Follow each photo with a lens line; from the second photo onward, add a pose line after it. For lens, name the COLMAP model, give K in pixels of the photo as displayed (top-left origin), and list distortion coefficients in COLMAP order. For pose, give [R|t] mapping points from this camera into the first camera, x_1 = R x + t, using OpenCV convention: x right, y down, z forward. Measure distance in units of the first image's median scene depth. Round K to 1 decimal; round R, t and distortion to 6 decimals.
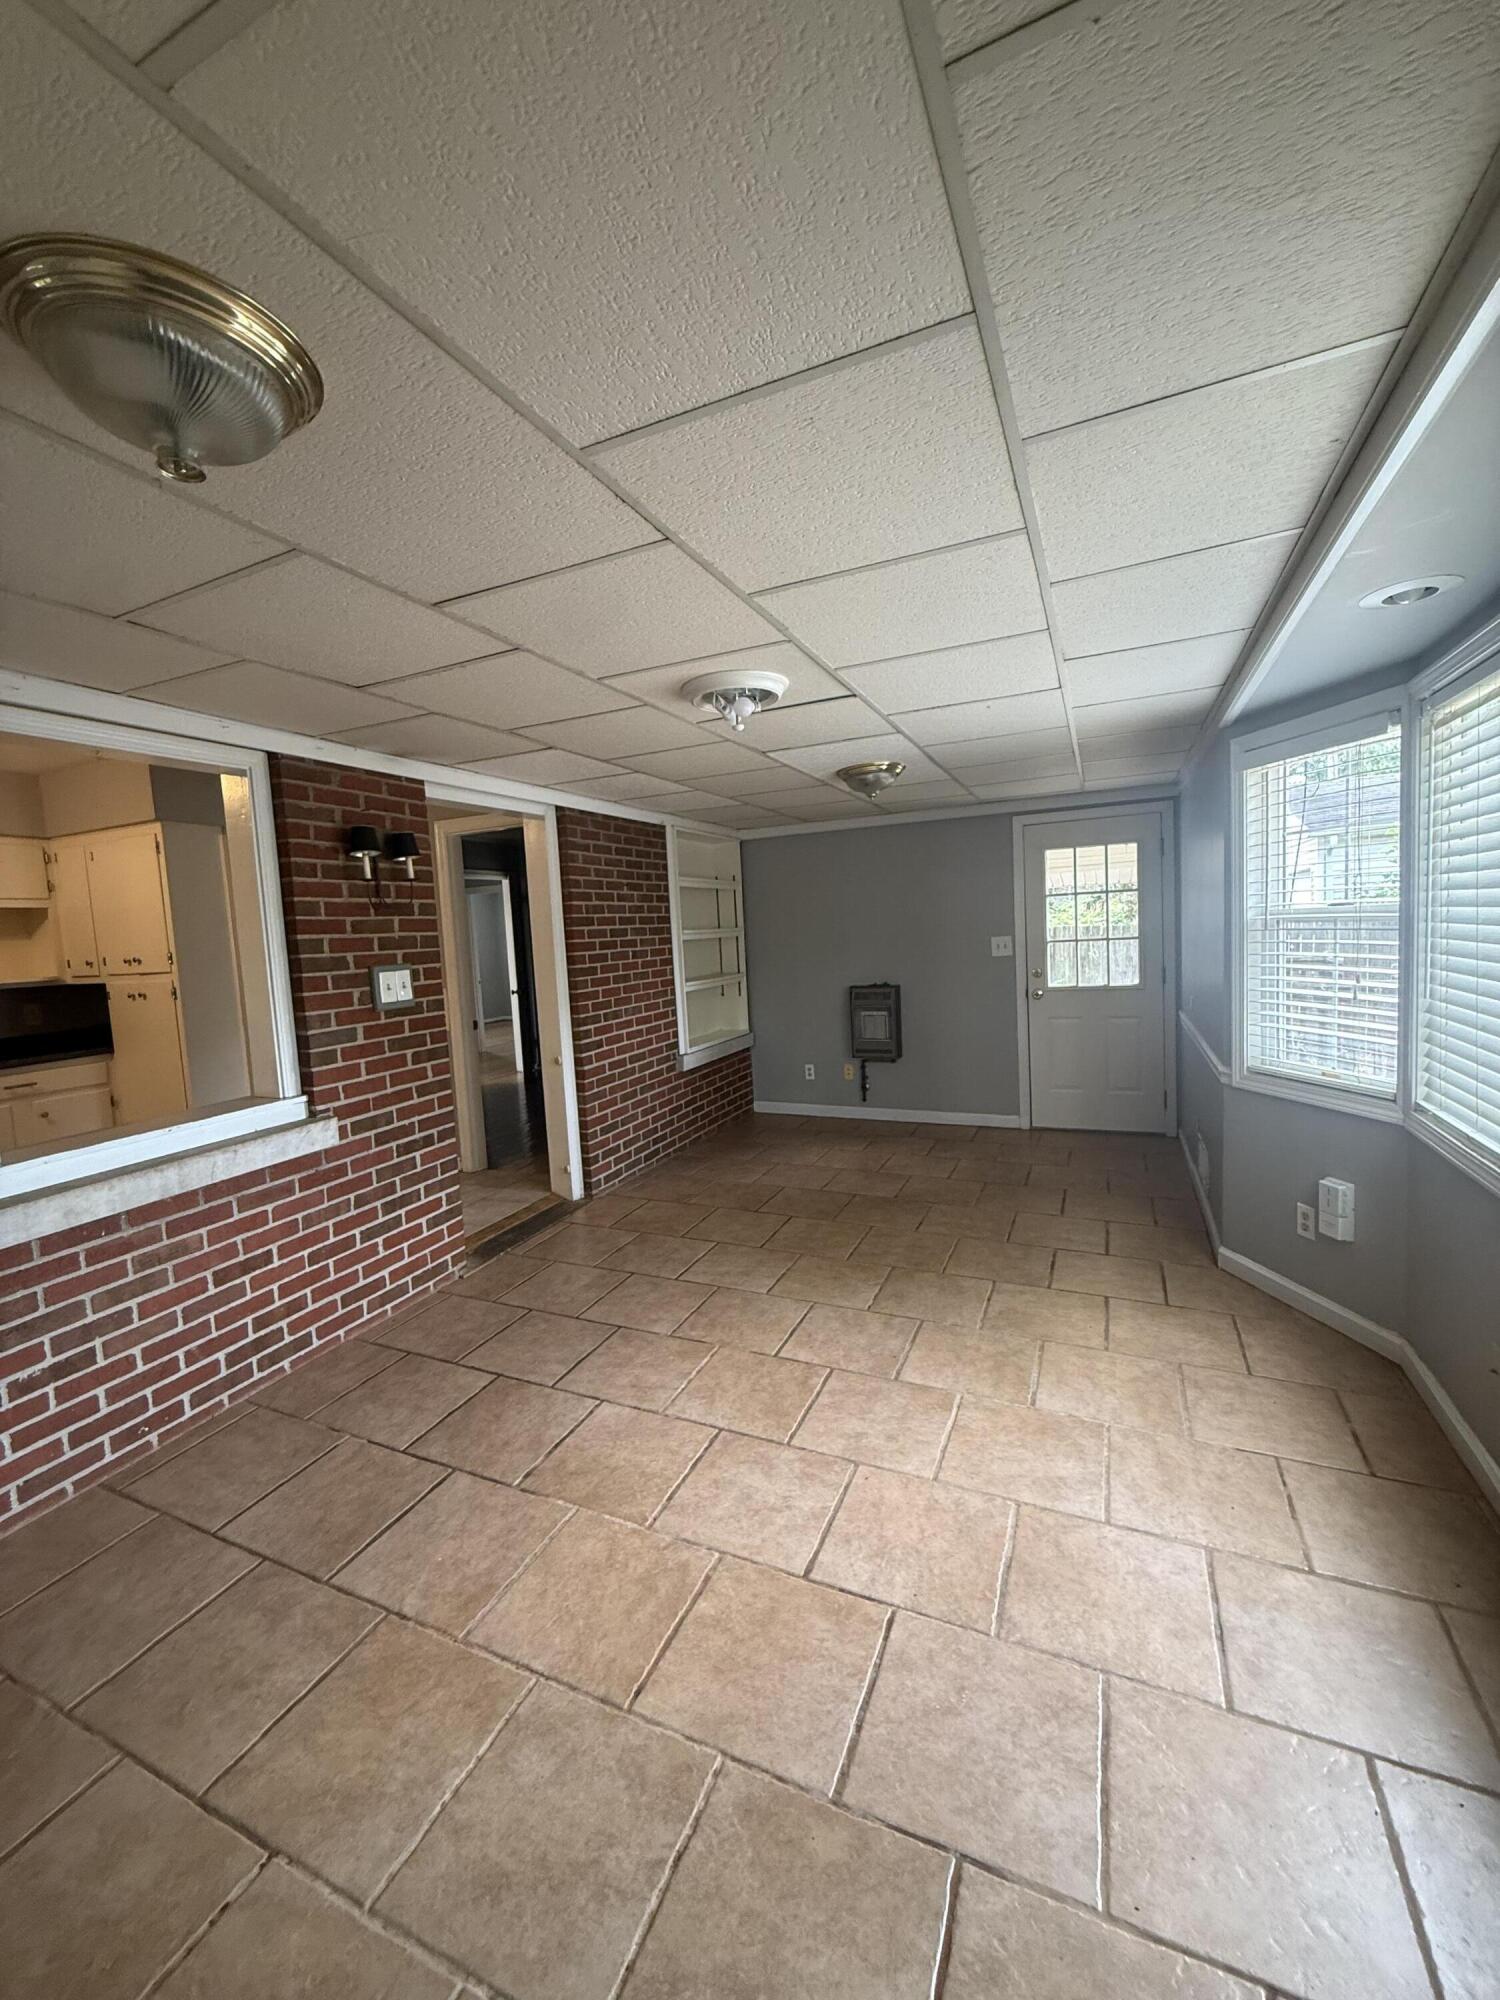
lens RADIAL K [[802.2, 0, 751.6], [0, 802.2, 1008.3], [0, 0, 1]] dist [0.000374, 0.000097]
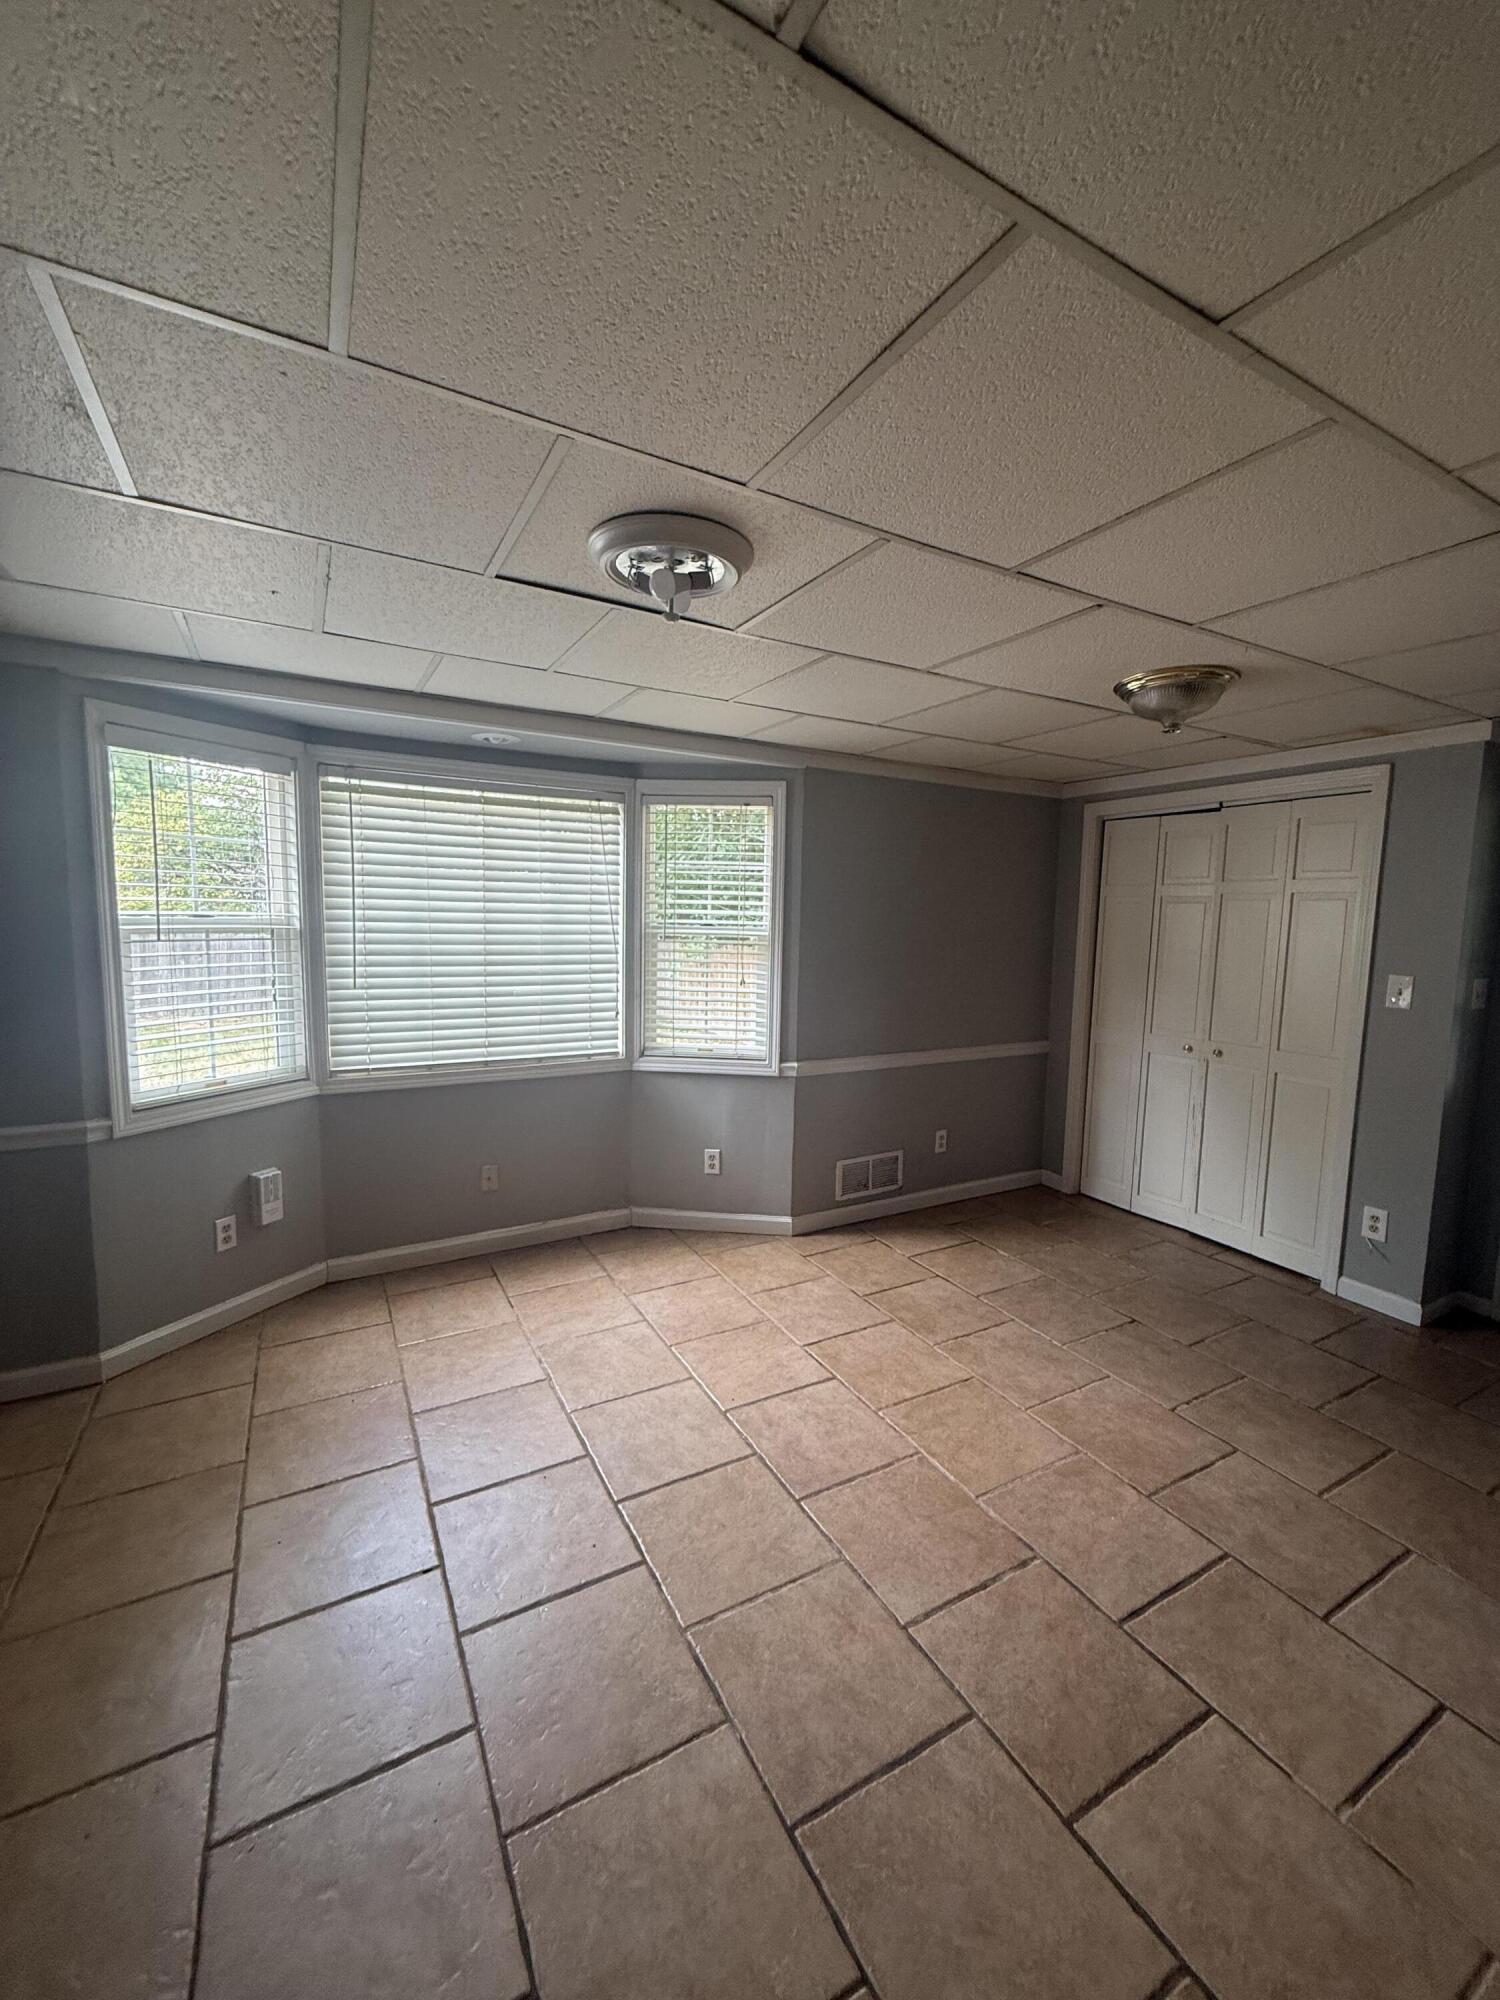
lens RADIAL K [[802.2, 0, 746.7], [0, 802.2, 988.4], [0, 0, 1]] dist [0.000374, 0.000097]
pose [[-0.801112, -0.025980, 0.597950, -0.523154], [0.077035, 0.986272, 0.146061, -0.164430], [-0.593536, 0.163074, -0.788113, 1.701032]]
